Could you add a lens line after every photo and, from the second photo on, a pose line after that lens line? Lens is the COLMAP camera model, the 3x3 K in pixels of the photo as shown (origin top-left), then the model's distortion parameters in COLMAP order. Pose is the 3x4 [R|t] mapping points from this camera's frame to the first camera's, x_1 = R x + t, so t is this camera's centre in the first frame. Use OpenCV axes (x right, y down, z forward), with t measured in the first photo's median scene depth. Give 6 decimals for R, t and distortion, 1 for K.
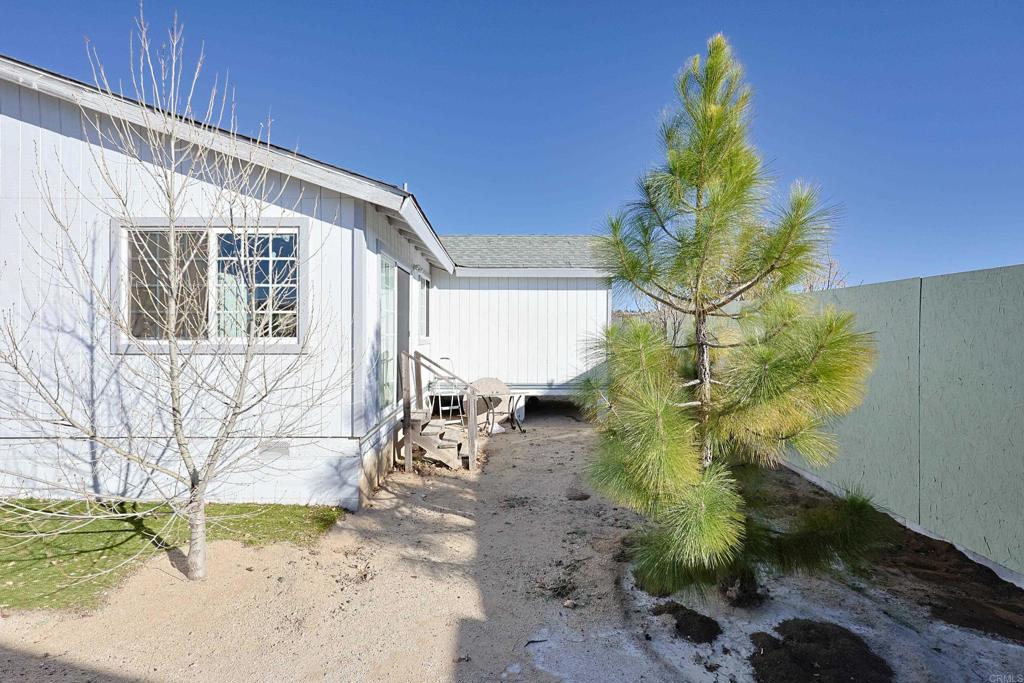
lens RADIAL K [[457.8, 0, 512.7], [0, 457.8, 335.5], [0, 0, 1]] dist [0.001285, 0.000309]
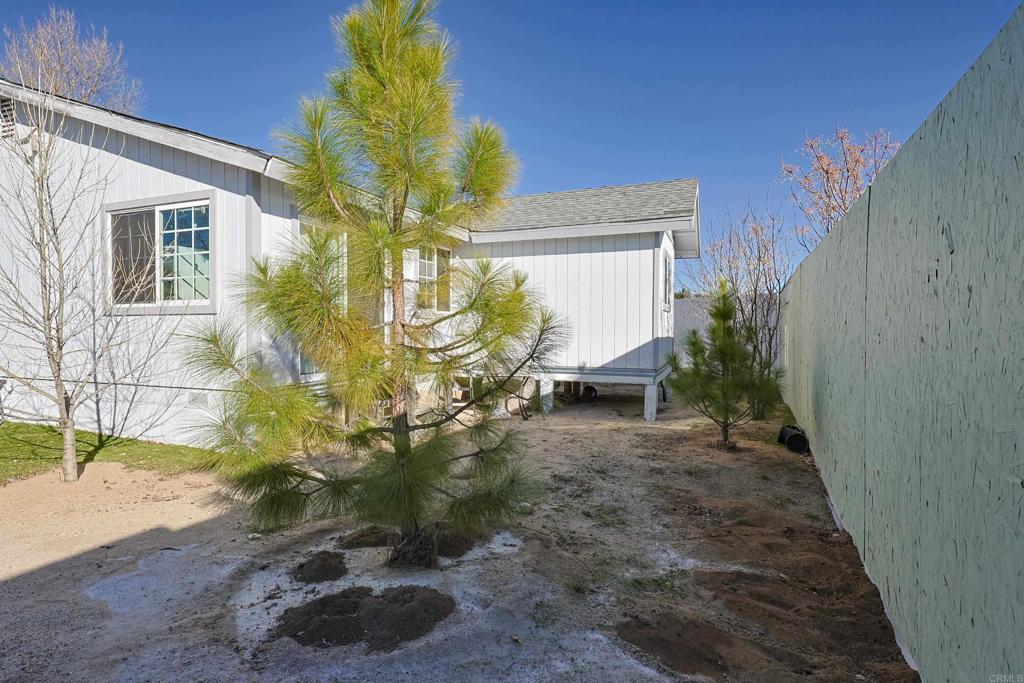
lens RADIAL K [[554.2, 0, 511.7], [0, 554.2, 344.2], [0, 0, 1]] dist [0.013300, 0.002558]
pose [[0.913832, 0.011359, -0.405934, 0.744303], [-0.001602, 0.999702, 0.024368, 0.079523], [0.406089, -0.021618, 0.913578, 0.064994]]
